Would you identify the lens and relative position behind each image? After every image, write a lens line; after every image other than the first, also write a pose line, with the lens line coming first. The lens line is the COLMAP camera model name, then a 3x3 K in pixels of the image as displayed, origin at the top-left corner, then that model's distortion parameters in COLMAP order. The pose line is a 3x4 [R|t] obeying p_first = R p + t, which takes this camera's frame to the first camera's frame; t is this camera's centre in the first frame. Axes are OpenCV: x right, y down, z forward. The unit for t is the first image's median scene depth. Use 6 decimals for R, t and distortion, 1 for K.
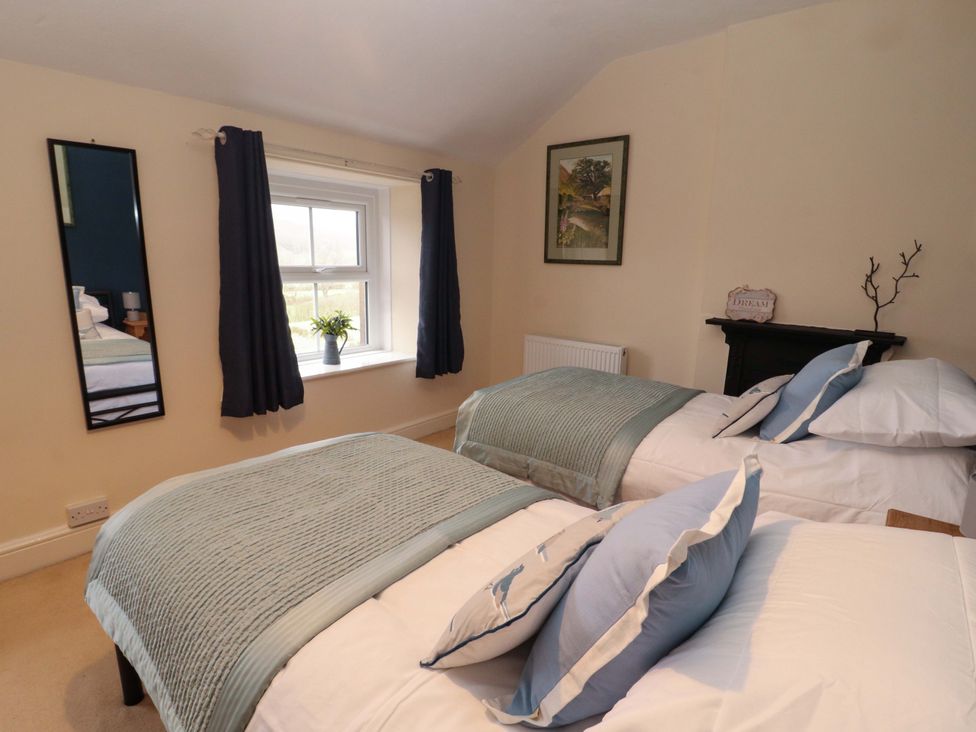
lens RADIAL K [[505.0, 0, 488.4], [0, 505.0, 366.3], [0, 0, 1]] dist [-0.003105, -0.007371]
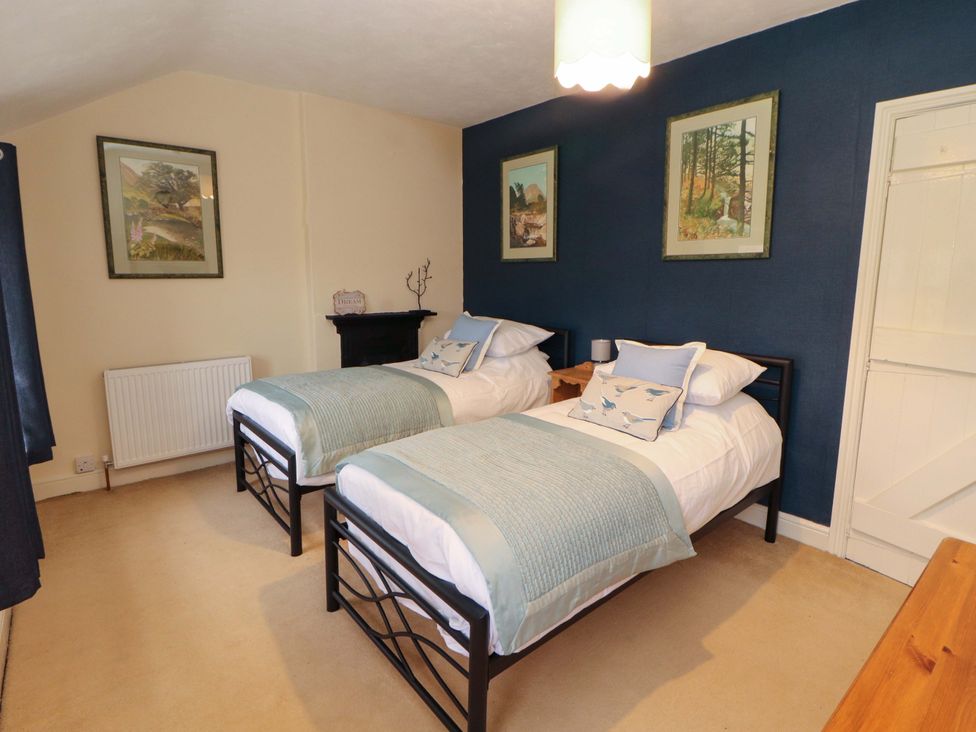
lens RADIAL K [[505.0, 0, 488.2], [0, 505.0, 361.2], [0, 0, 1]] dist [-0.003105, -0.007371]
pose [[0.181964, -0.192529, 0.964273, -0.644586], [0.210364, 0.965562, 0.153090, -0.082767], [-0.960540, 0.174991, 0.216199, 0.302329]]
